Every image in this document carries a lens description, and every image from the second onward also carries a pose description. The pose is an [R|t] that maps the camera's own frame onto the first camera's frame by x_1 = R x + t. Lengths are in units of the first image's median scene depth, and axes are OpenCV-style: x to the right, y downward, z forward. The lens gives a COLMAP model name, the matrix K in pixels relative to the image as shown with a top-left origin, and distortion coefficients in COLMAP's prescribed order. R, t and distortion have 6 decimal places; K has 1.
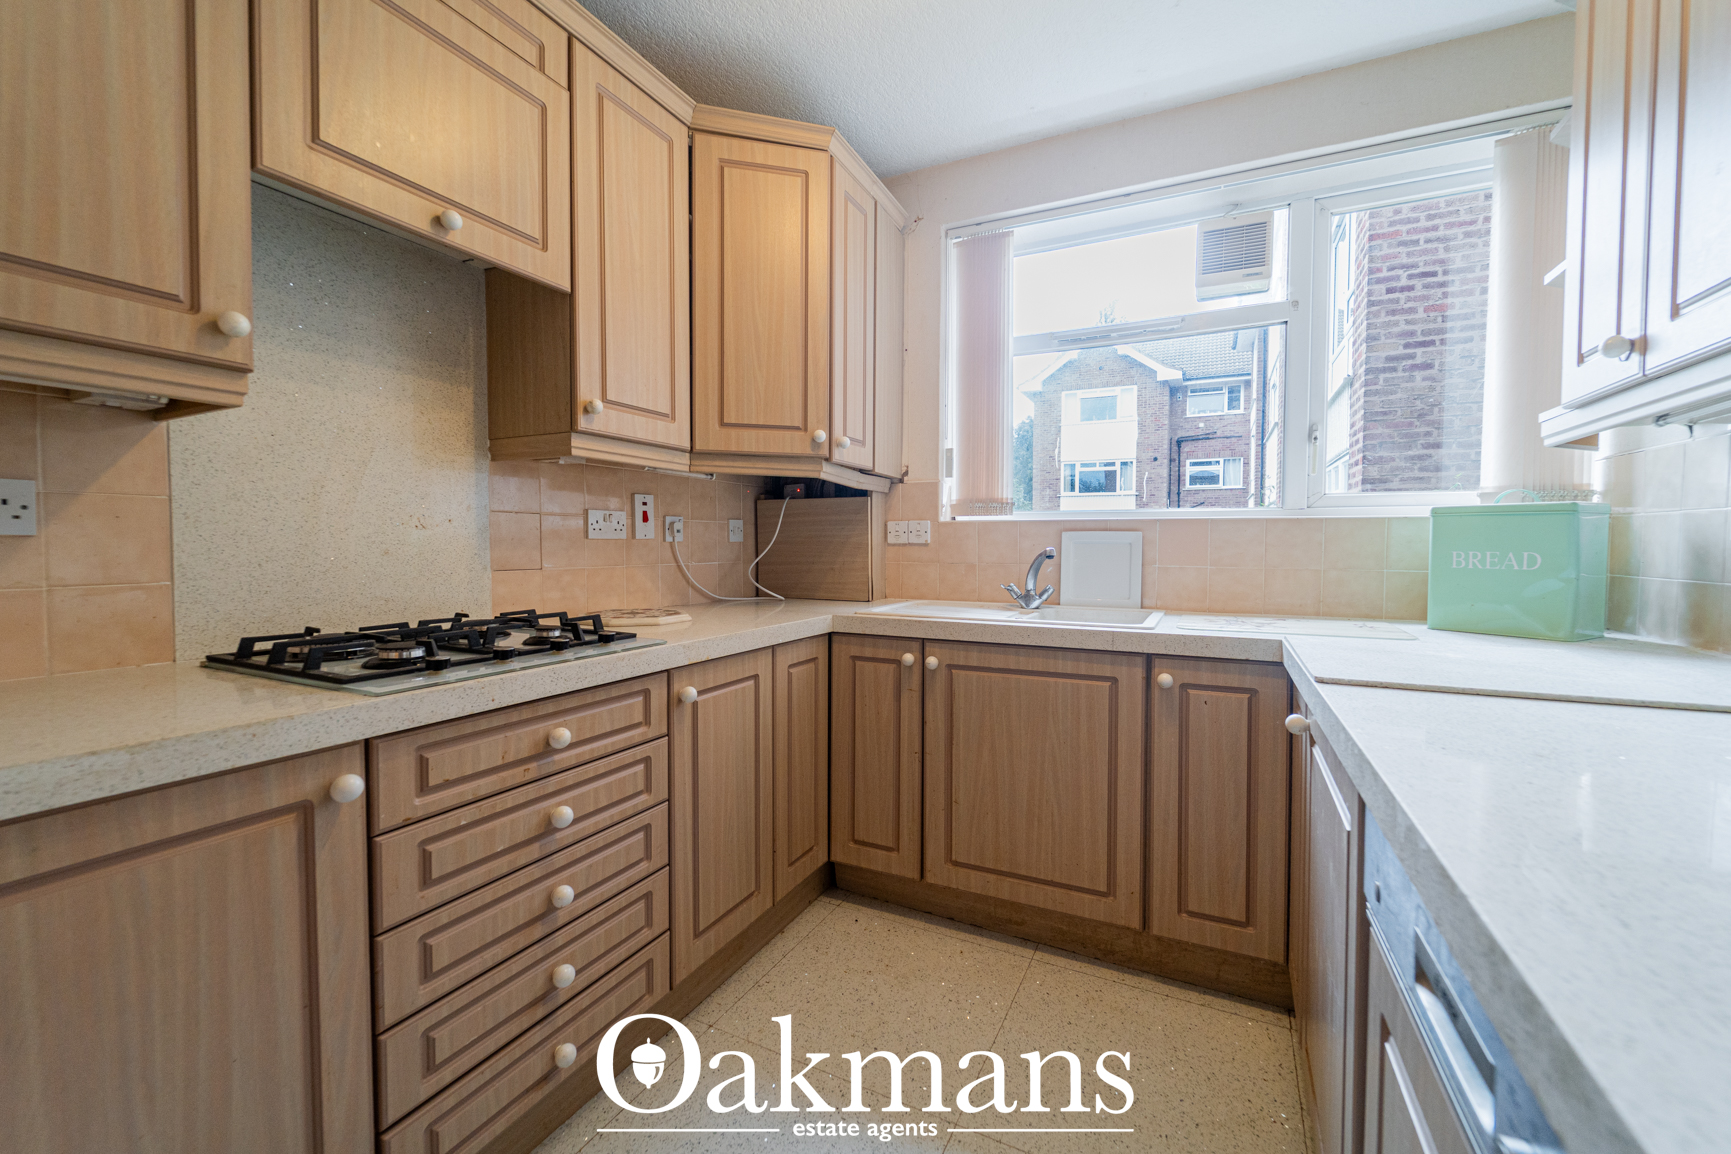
lens RADIAL K [[704.9, 0, 868.5], [0, 704.9, 568.6], [0, 0, 1]] dist [0.001889, -0.001775]
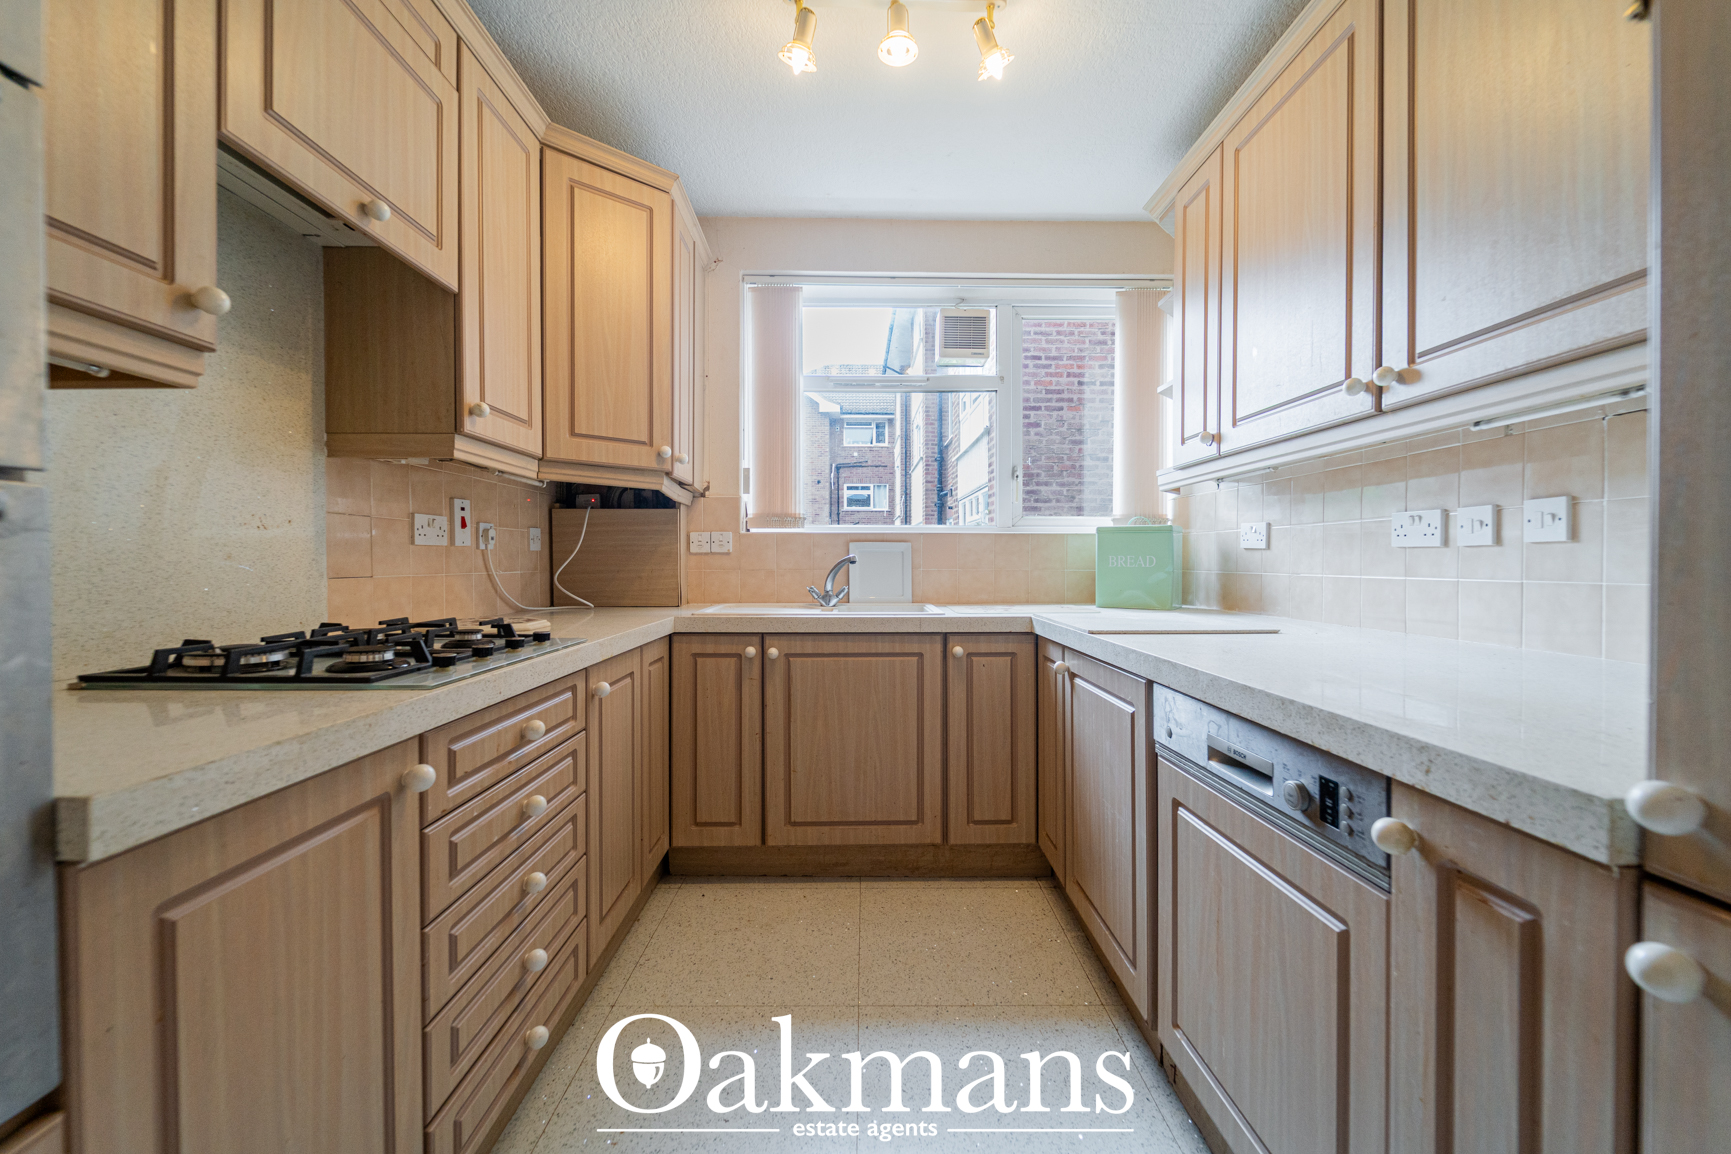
lens RADIAL K [[704.9, 0, 864.0], [0, 704.9, 569.9], [0, 0, 1]] dist [0.001889, -0.001775]
pose [[0.888367, -0.009539, 0.459034, -0.337476], [0.019410, 0.999671, -0.016790, 0.020663], [-0.458723, 0.023825, 0.888260, -0.113067]]
